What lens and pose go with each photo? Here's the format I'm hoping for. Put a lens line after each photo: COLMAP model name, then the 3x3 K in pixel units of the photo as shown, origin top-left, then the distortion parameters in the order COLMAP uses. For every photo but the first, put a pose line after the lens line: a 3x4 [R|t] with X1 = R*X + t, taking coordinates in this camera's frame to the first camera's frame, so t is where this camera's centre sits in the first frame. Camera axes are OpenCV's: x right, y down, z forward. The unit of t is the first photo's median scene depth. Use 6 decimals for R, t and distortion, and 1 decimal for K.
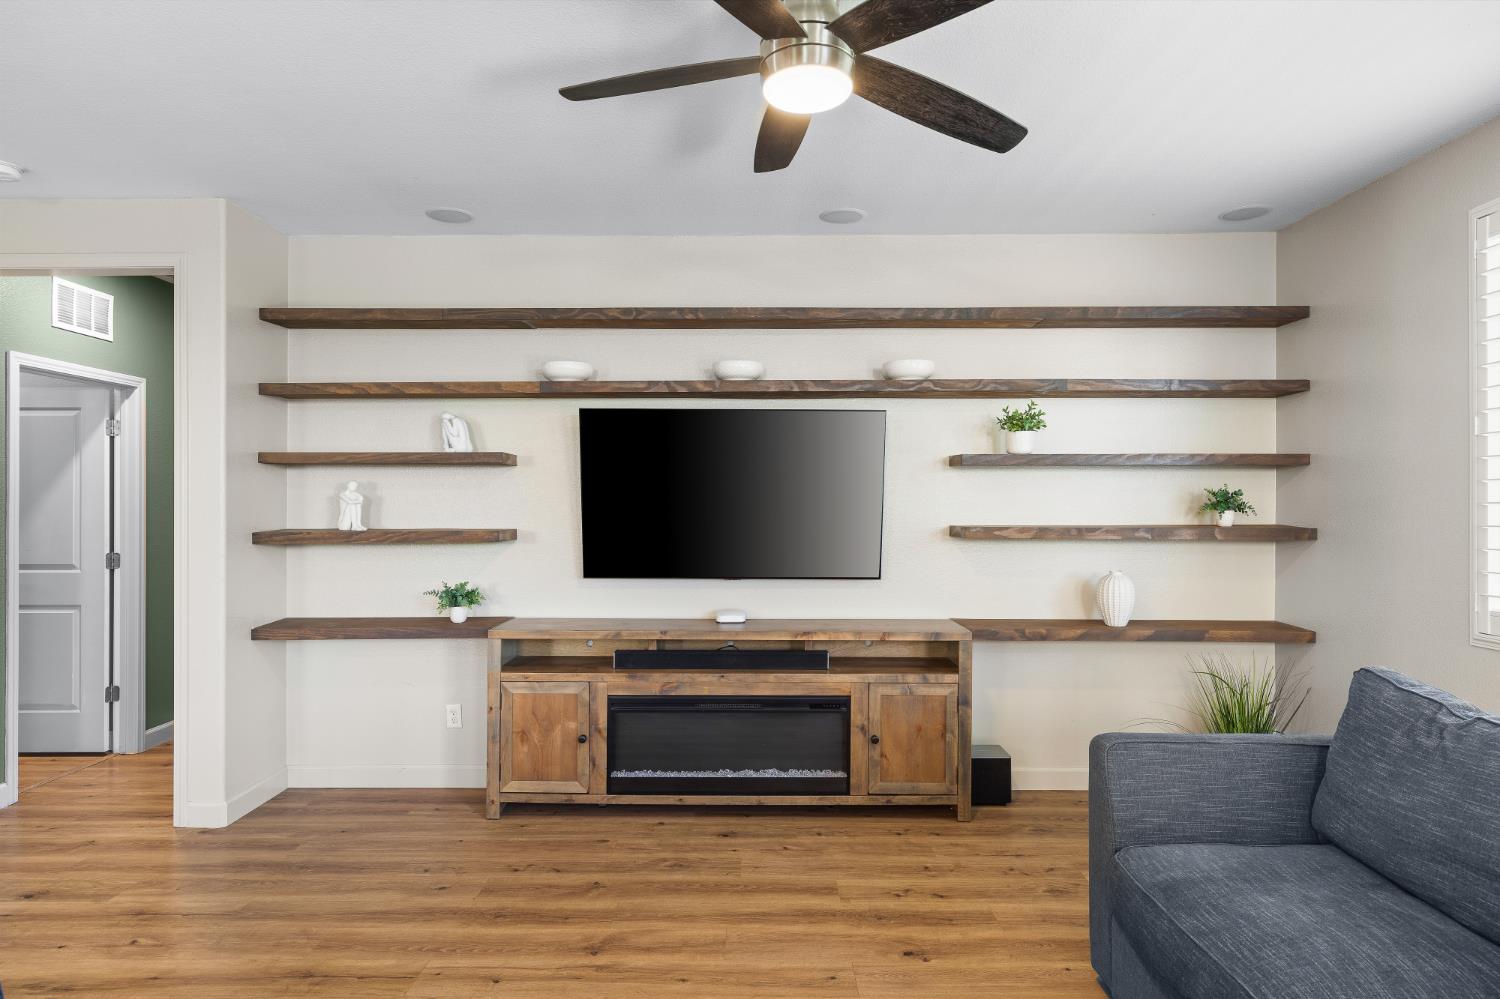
lens RADIAL K [[886.9, 0, 770.4], [0, 886.9, 495.5], [0, 0, 1]] dist [0.002592, 0.003821]
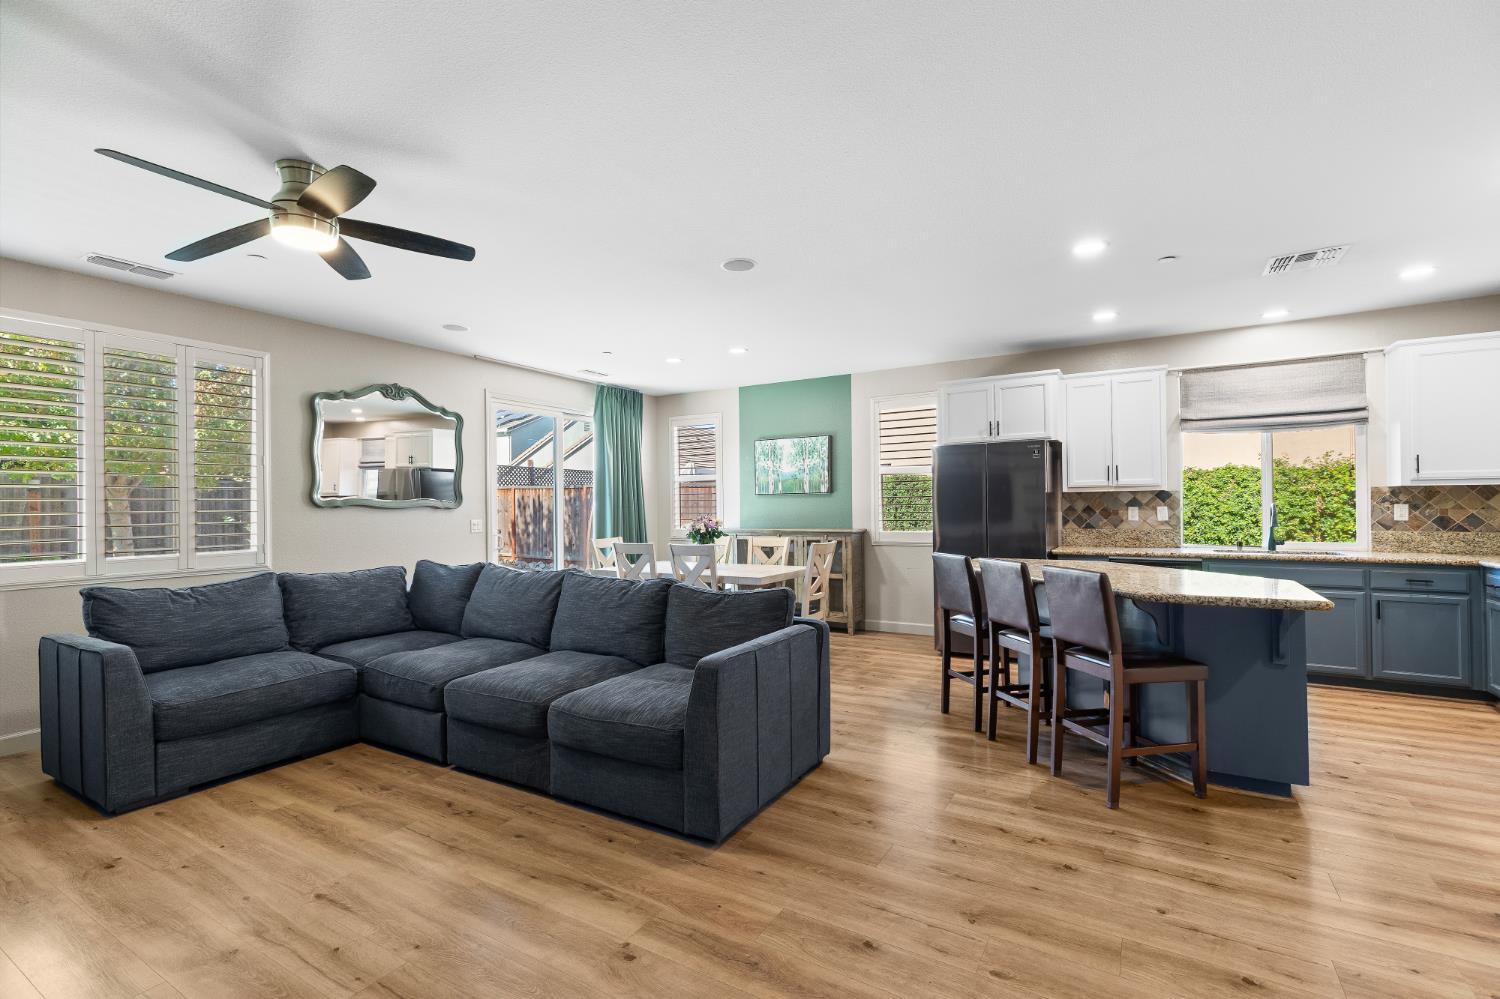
lens RADIAL K [[676.5, 0, 745.9], [0, 676.5, 498.6], [0, 0, 1]] dist [0.003956, 0.001970]
pose [[-0.860668, 0.014175, 0.508969, -0.707510], [0.007958, 0.999865, -0.014390, 0.027384], [-0.509105, -0.008334, -0.860664, 0.909561]]
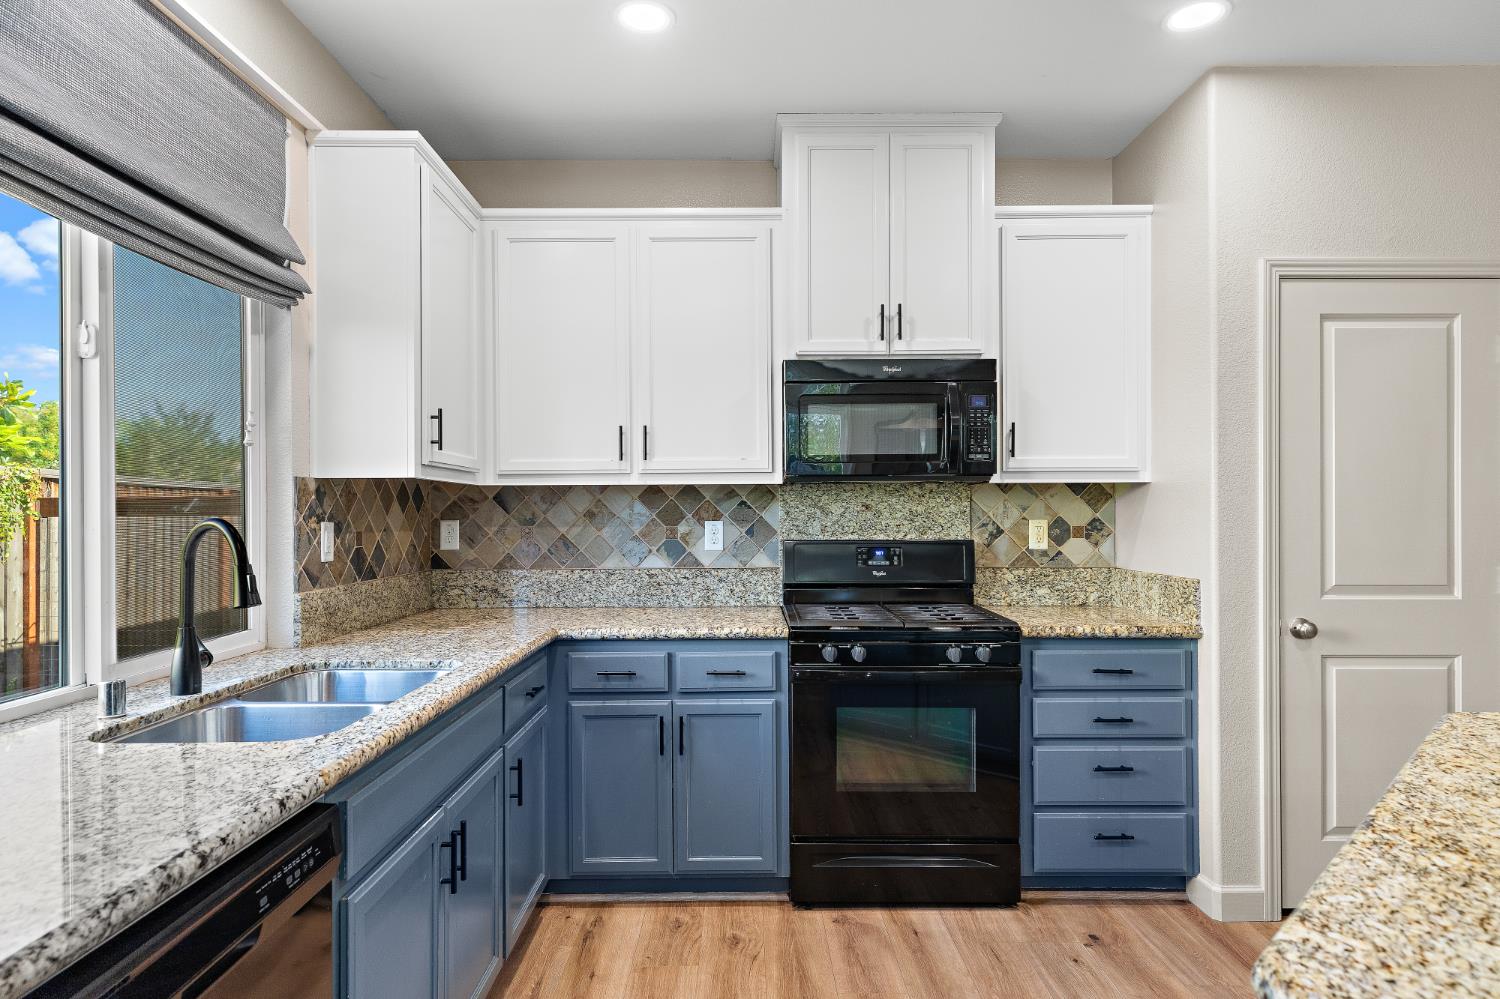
lens RADIAL K [[847.6, 0, 747.1], [0, 847.6, 510.4], [0, 0, 1]] dist [0.011587, 0.001972]
pose [[0.014638, -0.001939, -0.999891, -0.472130], [0.007839, 0.999968, -0.001824, 0.024541], [0.999862, -0.007811, 0.014653, -0.412016]]
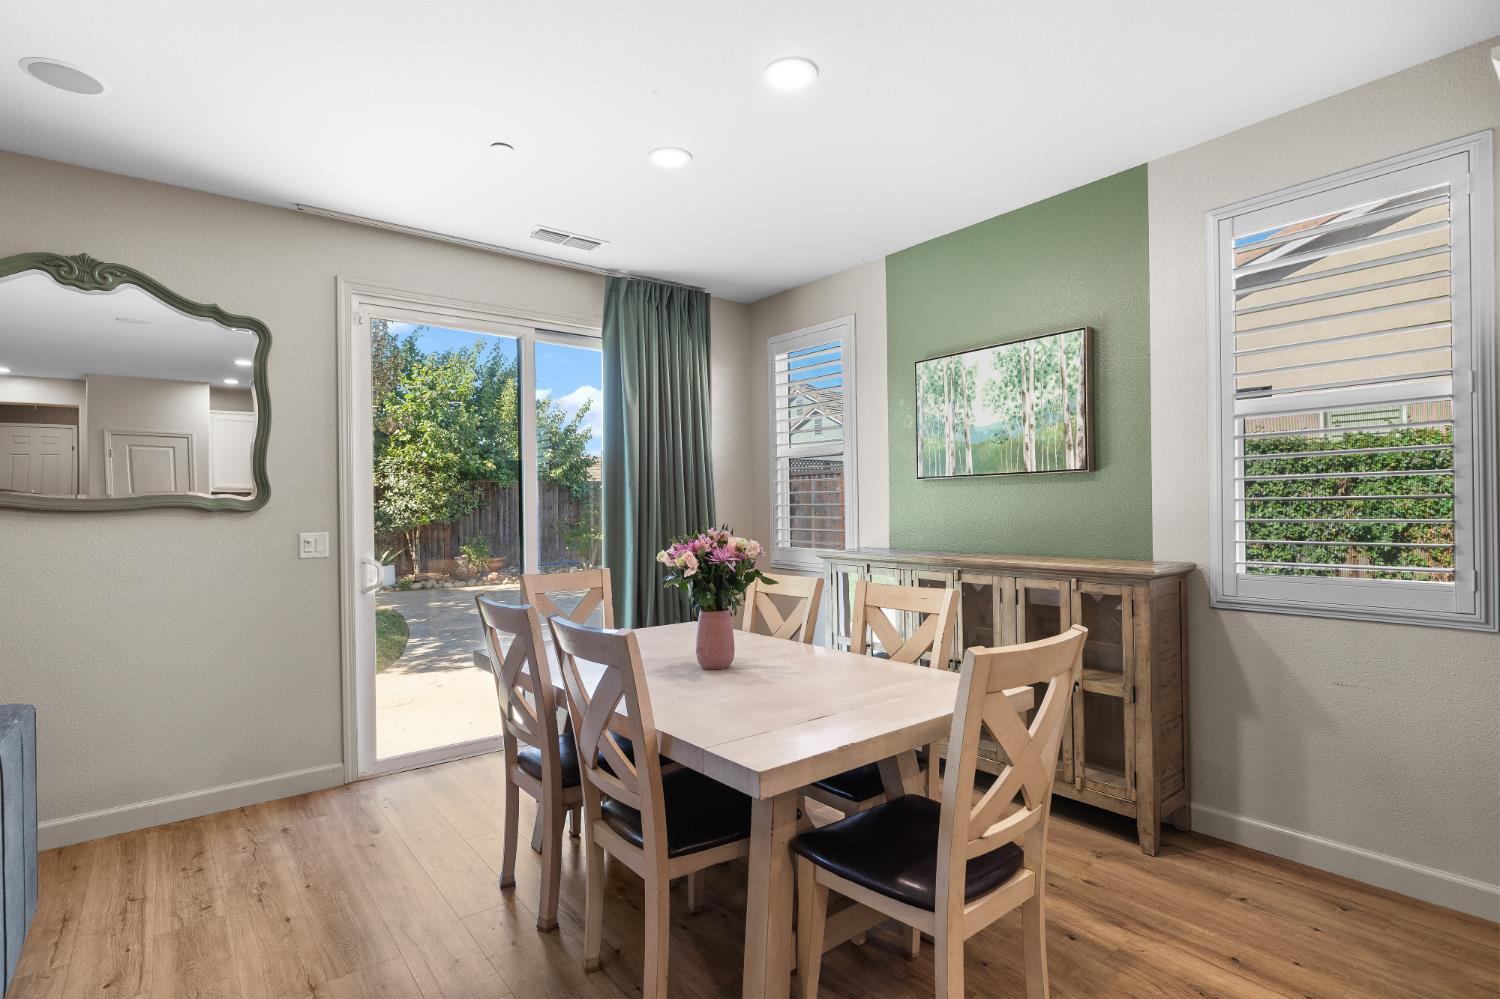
lens RADIAL K [[722.2, 0, 750.0], [0, 722.2, 503.2], [0, 0, 1]] dist [-0.004300, -0.000503]
pose [[-0.631267, 0.011309, 0.775483, -0.364656], [0.009826, 0.999930, -0.006584, 0.025299], [-0.775503, 0.003463, -0.631334, 0.044665]]
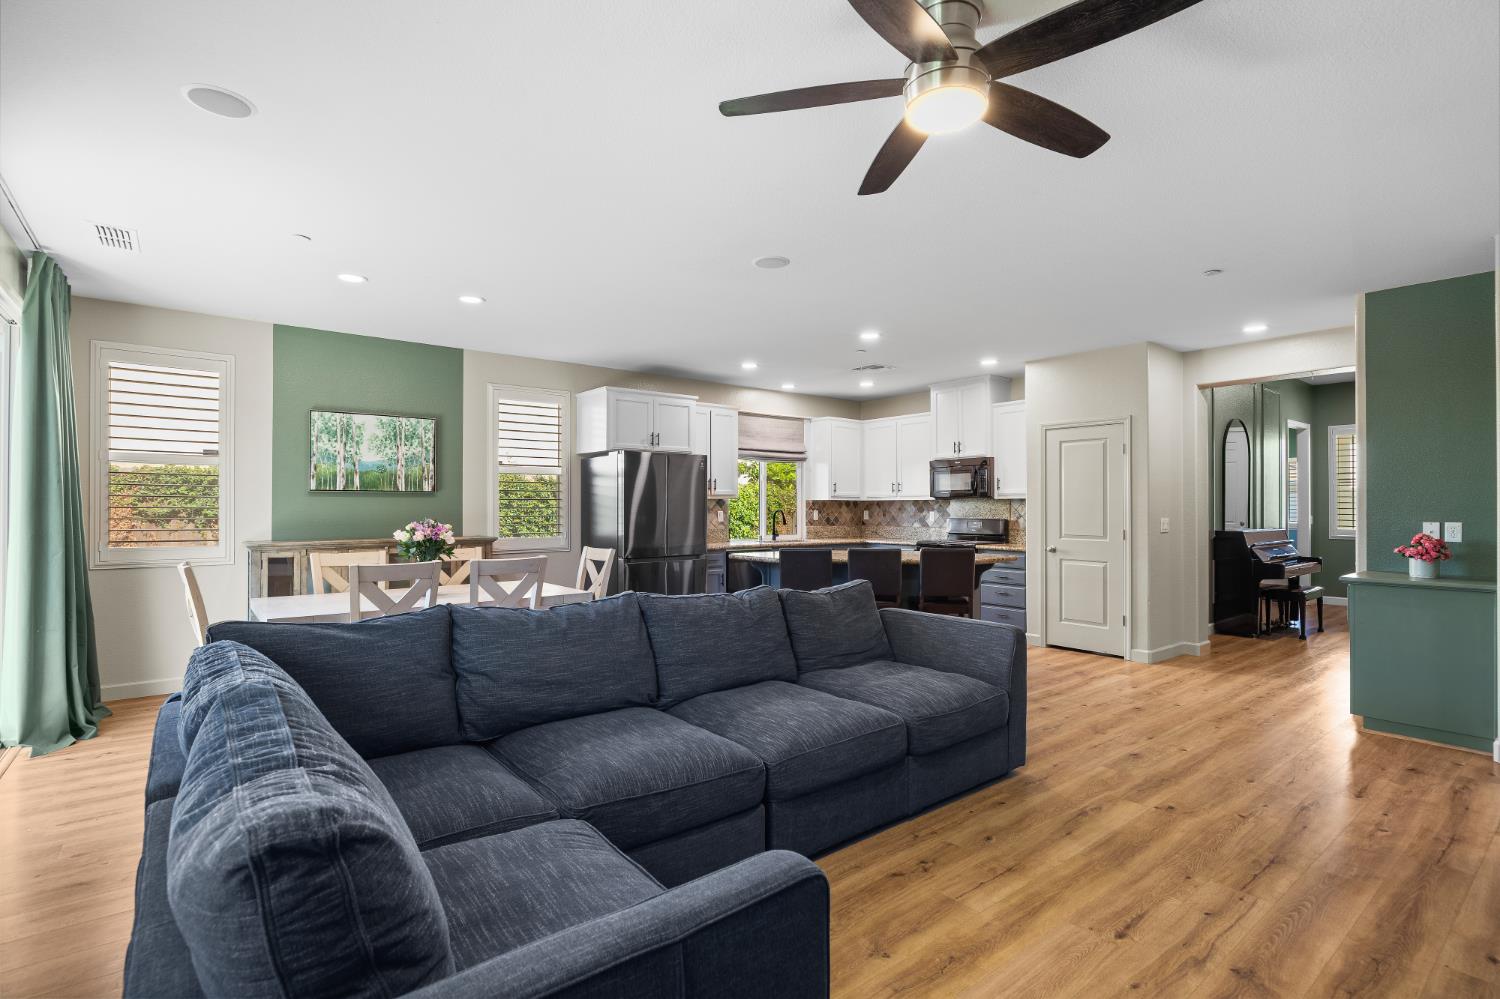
lens RADIAL K [[722.2, 0, 750.5], [0, 722.2, 504.0], [0, 0, 1]] dist [-0.004300, -0.000503]
pose [[-0.772627, -0.003694, -0.634849, 0.435936], [0.003512, 0.999943, -0.010093, 0.030879], [0.634850, -0.010028, -0.772570, 0.843446]]
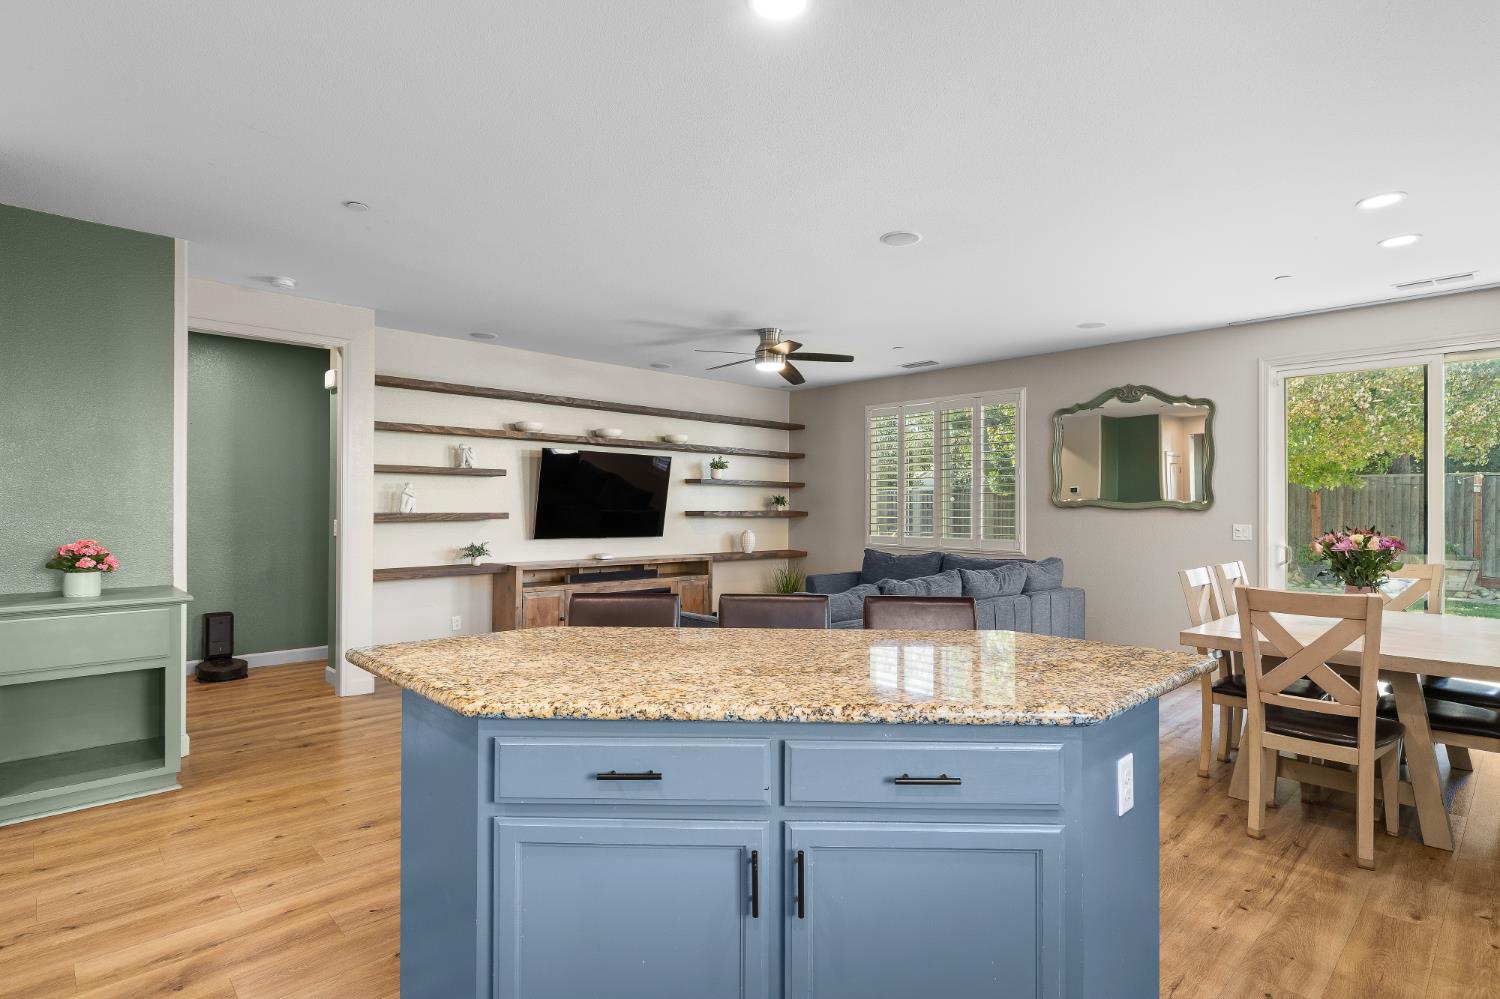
lens RADIAL K [[722.2, 0, 755.0], [0, 722.2, 482.5], [0, 0, 1]] dist [-0.004300, -0.000503]
pose [[0.723772, 0.028338, 0.689458, -0.937435], [-0.008857, 0.999456, -0.031782, 0.019964], [-0.689983, 0.016897, 0.723629, -0.416074]]
